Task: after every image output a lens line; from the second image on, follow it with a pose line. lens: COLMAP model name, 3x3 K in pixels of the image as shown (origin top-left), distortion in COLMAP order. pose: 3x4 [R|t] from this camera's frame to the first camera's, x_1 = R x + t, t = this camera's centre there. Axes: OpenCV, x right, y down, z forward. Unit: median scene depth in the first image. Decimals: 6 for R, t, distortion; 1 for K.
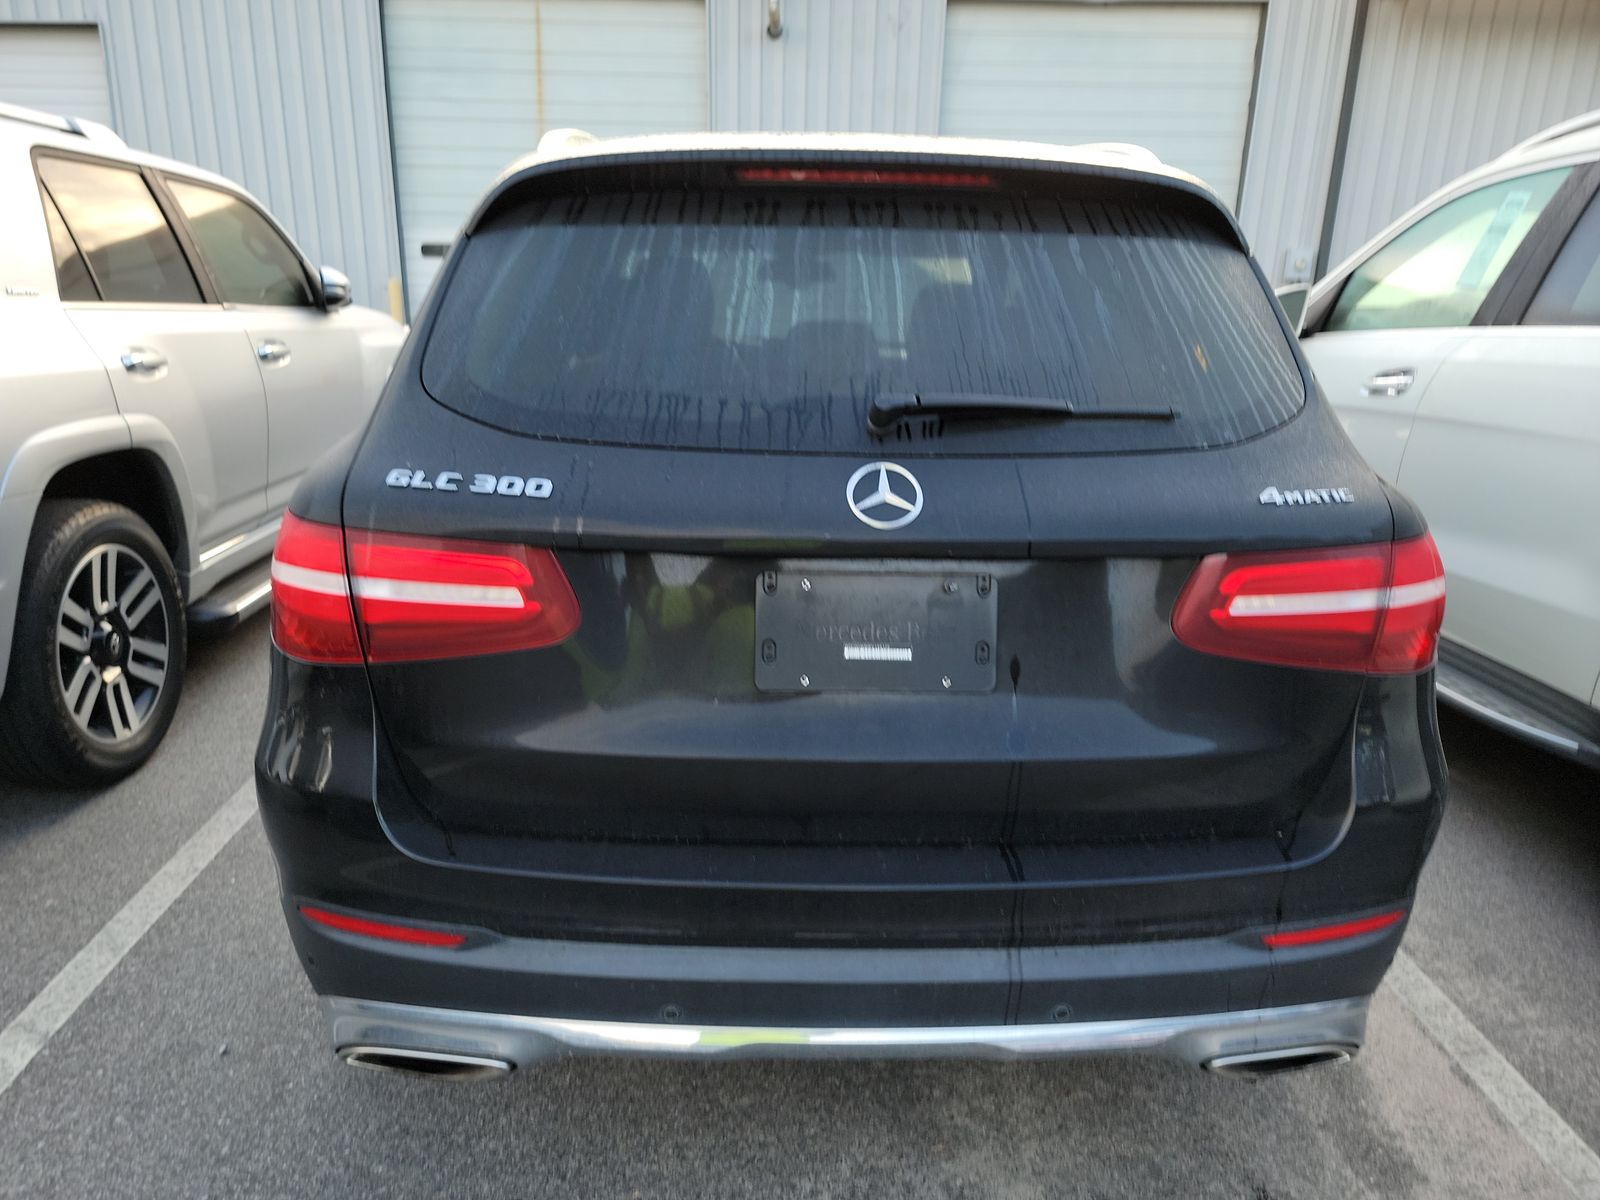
lens RADIAL K [[1124.6, 0, 798.1], [0, 1124.6, 593.6], [0, 0, 1]] dist [0.069577, -0.060211]
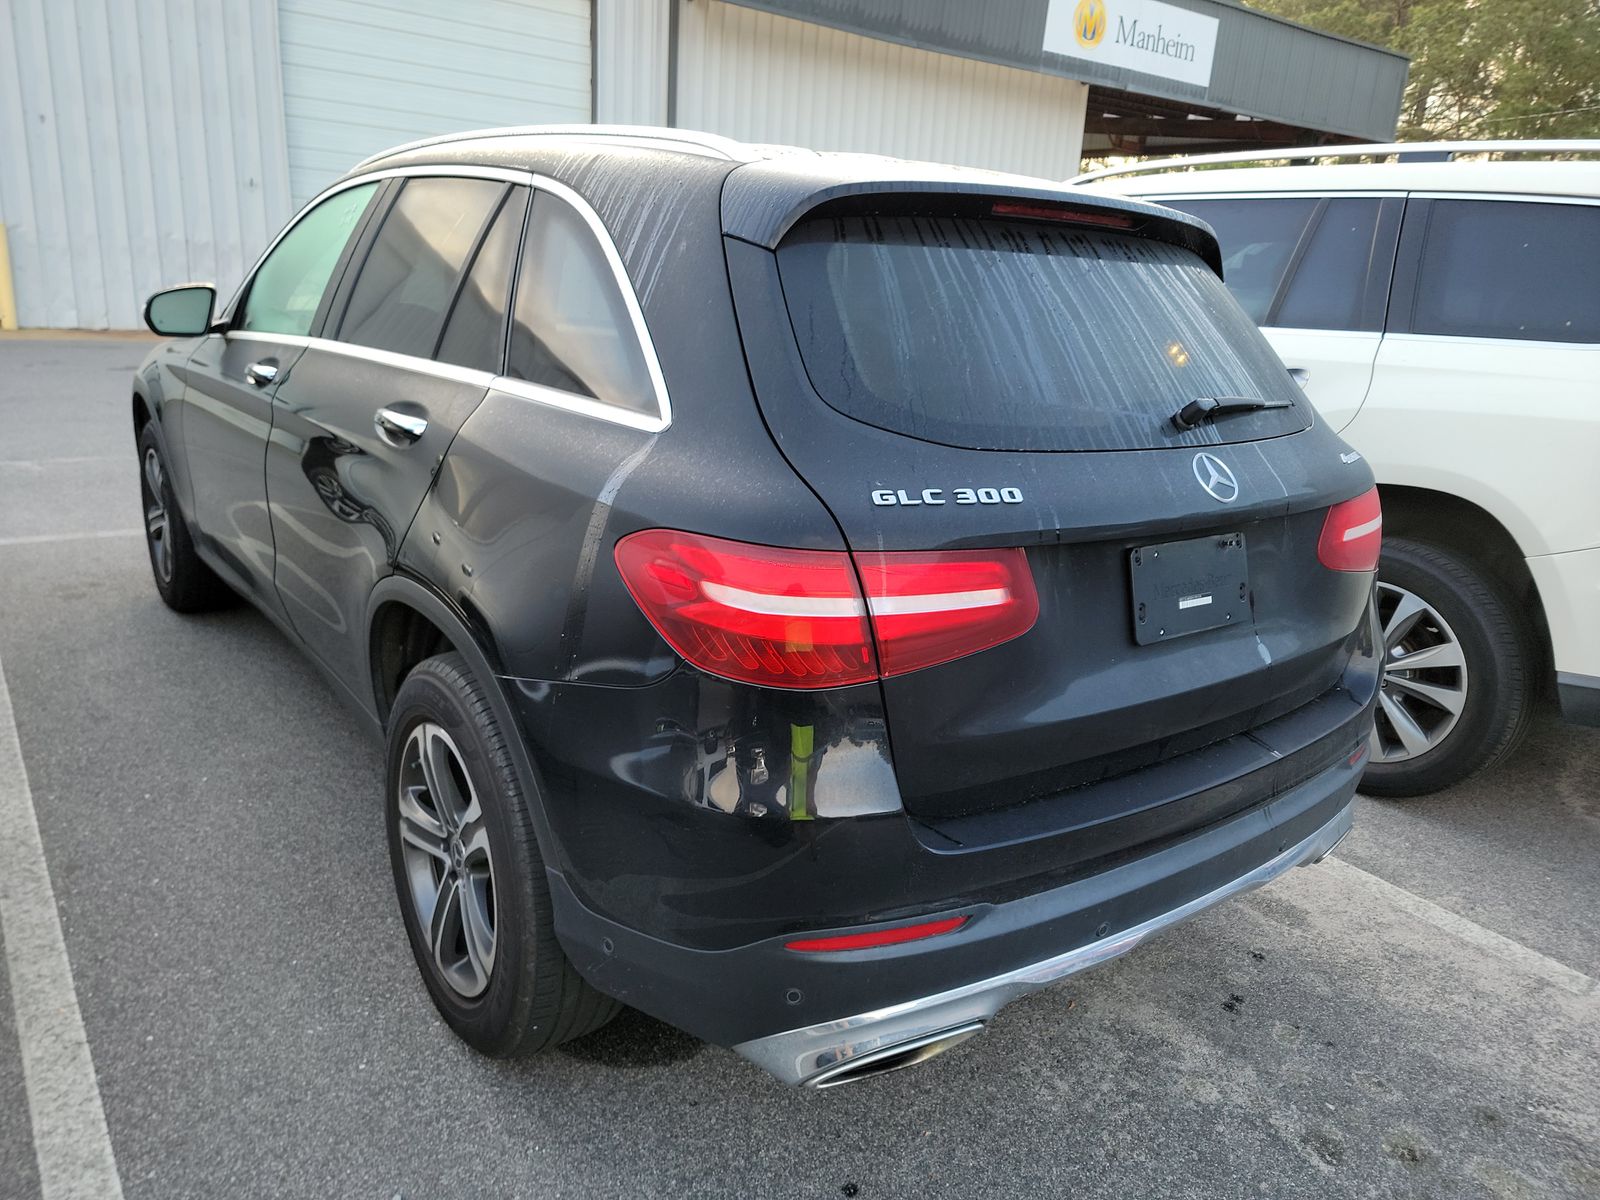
lens RADIAL K [[1136.1, 0, 802.3], [0, 1136.1, 564.8], [0, 0, 1]] dist [0.035586, -0.001493]
pose [[0.815861, -0.119133, 0.565843, -1.009326], [0.110927, 0.992618, 0.049046, -0.100410], [-0.567509, 0.022753, 0.823053, 0.191783]]
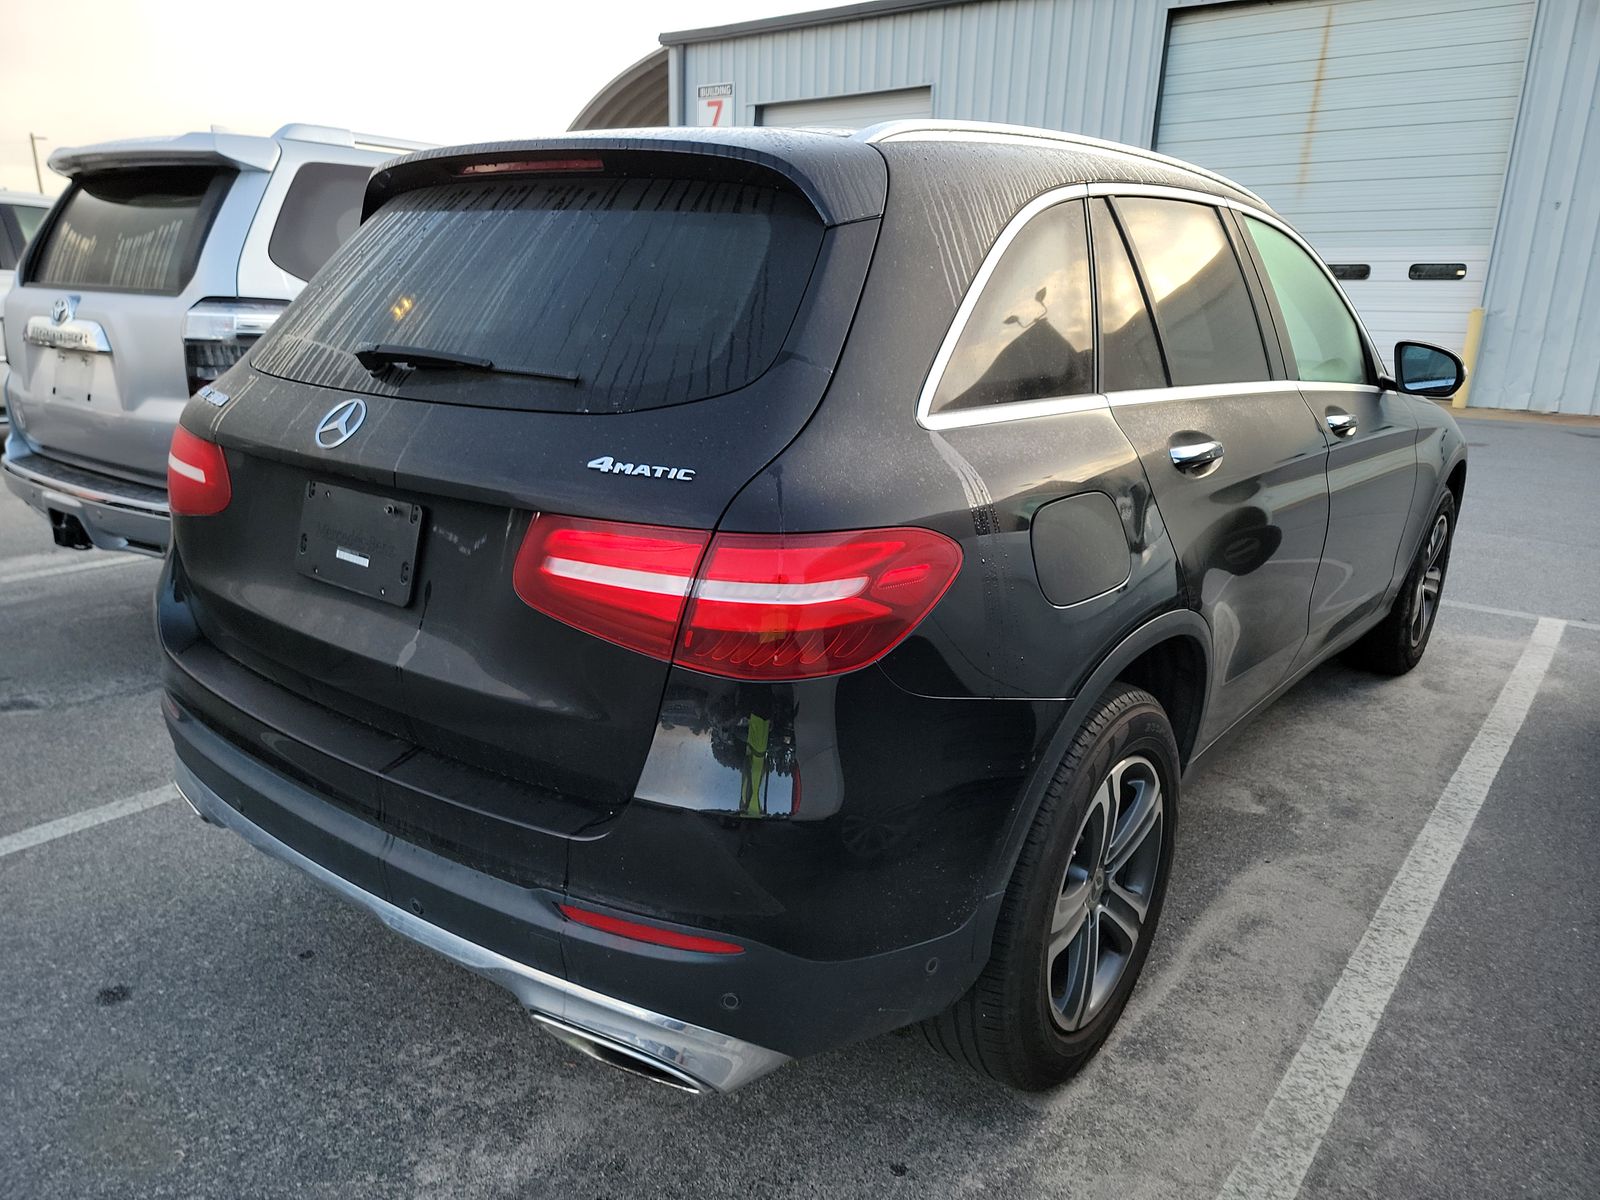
lens RADIAL K [[1124.6, 0, 798.1], [0, 1124.6, 593.6], [0, 0, 1]] dist [0.069577, -0.060211]
pose [[0.769140, 0.168588, -0.616443, 1.176141], [-0.181836, 0.982440, 0.041805, -0.047002], [0.612666, 0.079938, 0.786289, 0.336662]]
